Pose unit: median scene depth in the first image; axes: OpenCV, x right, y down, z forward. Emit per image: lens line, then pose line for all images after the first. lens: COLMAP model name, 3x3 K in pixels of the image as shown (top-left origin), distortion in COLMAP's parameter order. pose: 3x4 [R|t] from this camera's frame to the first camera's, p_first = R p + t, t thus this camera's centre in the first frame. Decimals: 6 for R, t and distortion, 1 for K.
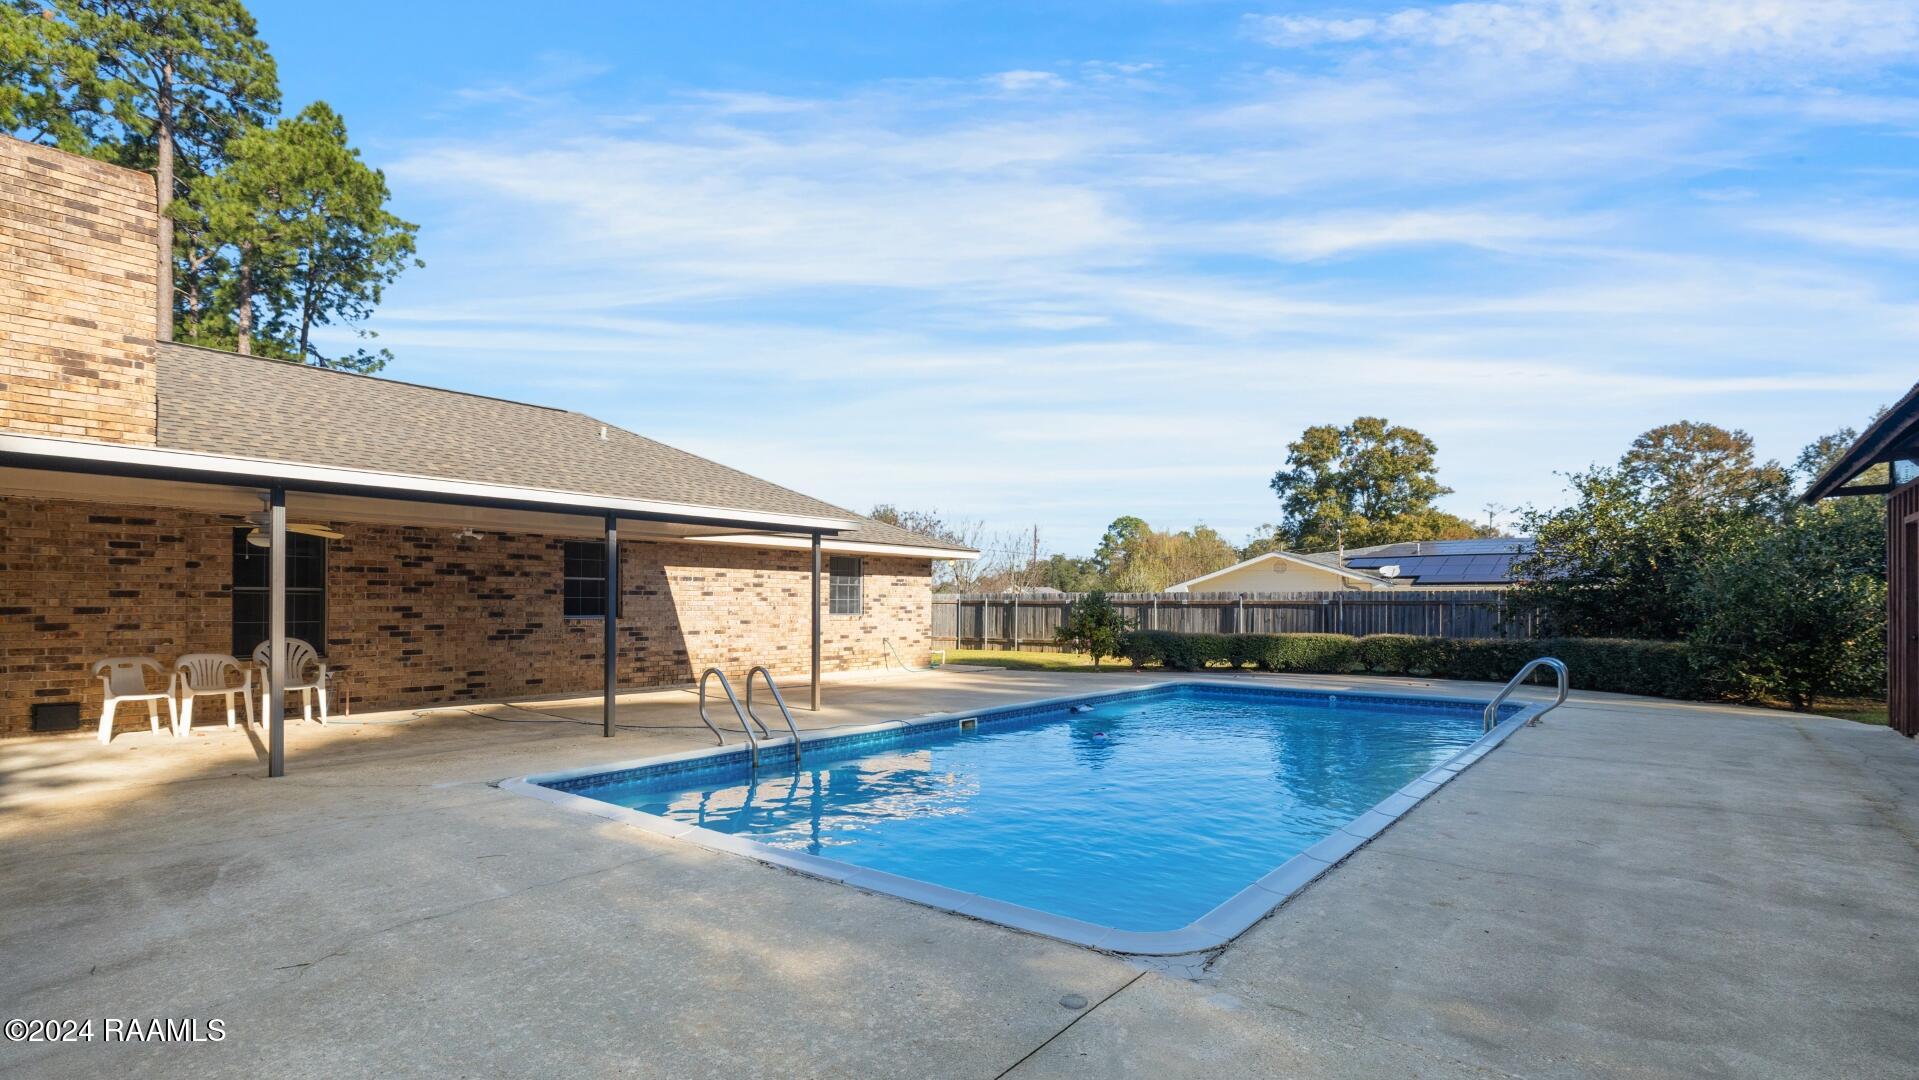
lens RADIAL K [[932.3, 0, 955.2], [0, 932.3, 553.9], [0, 0, 1]] dist [-0.000432, 0.000028]
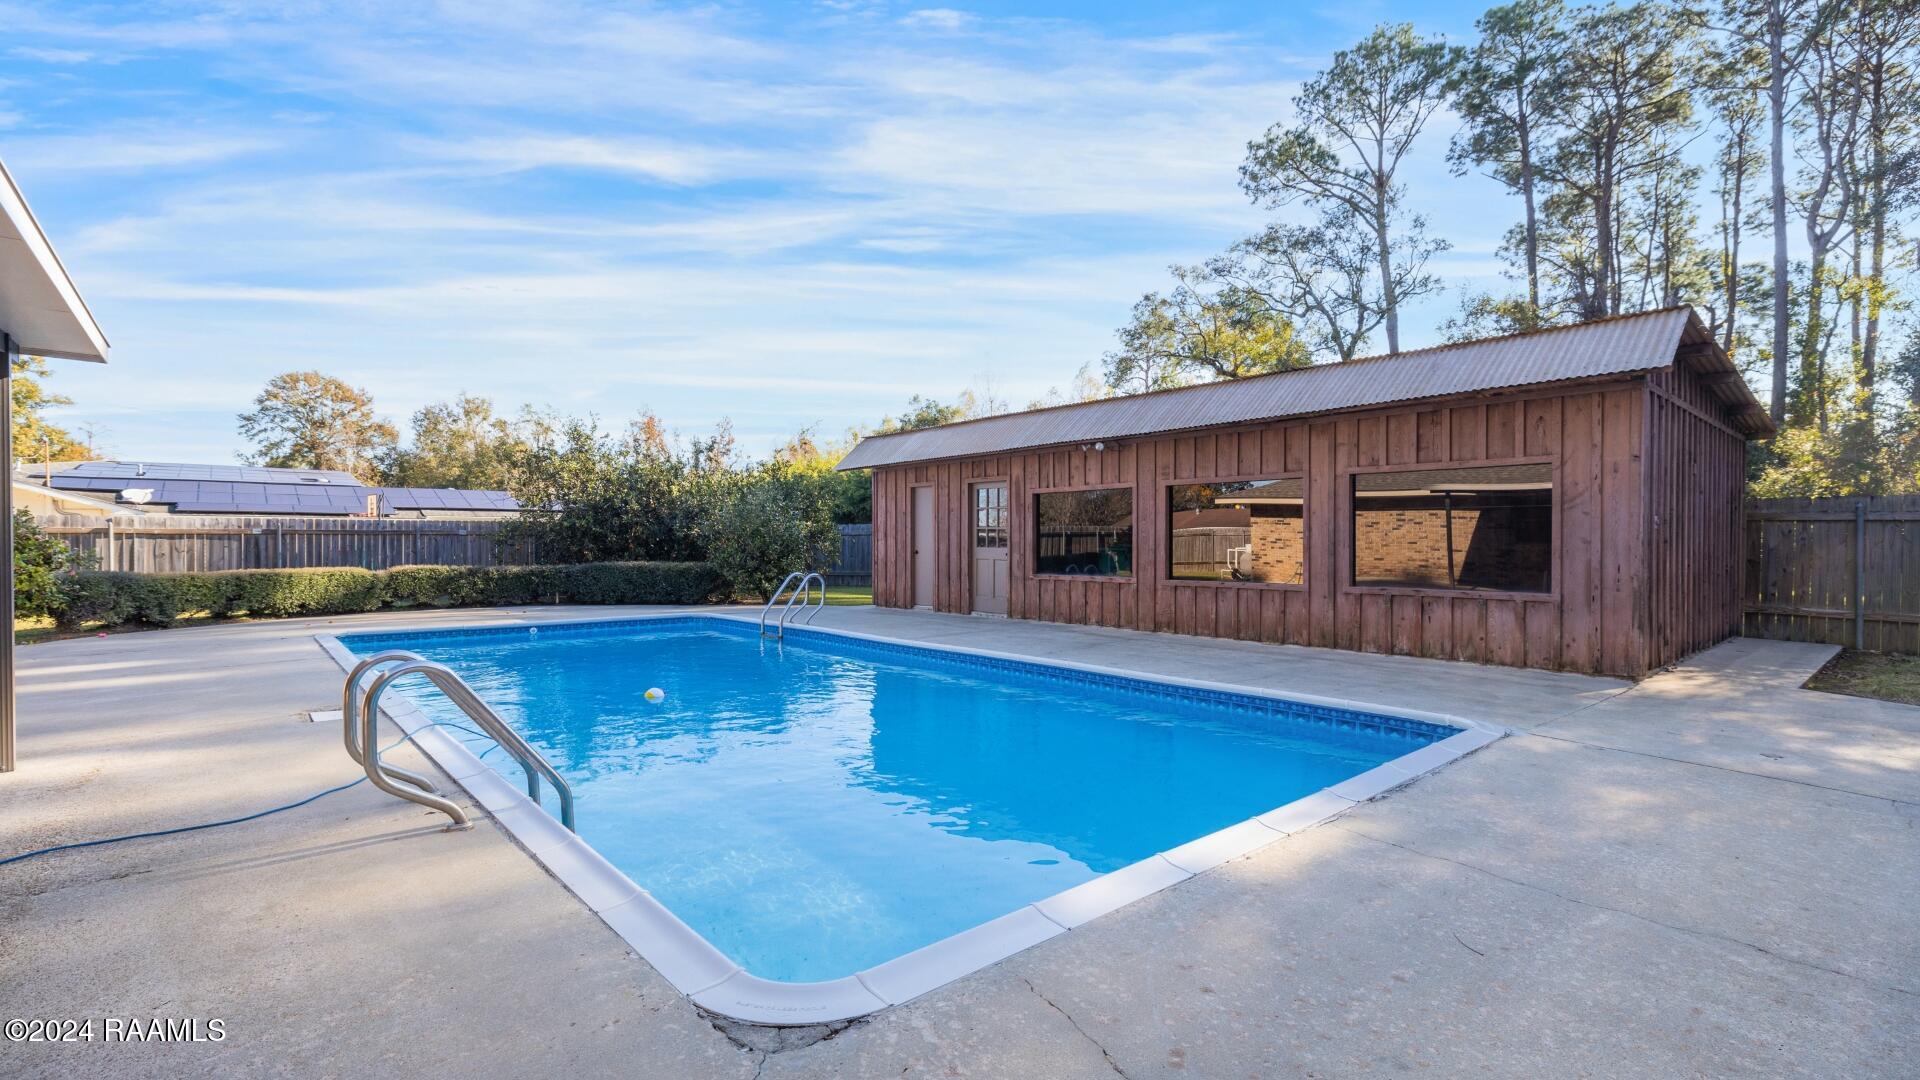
lens RADIAL K [[844.7, 0, 955.3], [0, 844.7, 542.8], [0, 0, 1]] dist [-0.001295, 0.000273]
pose [[0.183552, -0.004687, 0.982999, -0.276051], [-0.053232, 0.998474, 0.014700, 0.022215], [-0.981568, -0.055025, 0.183023, 0.317436]]
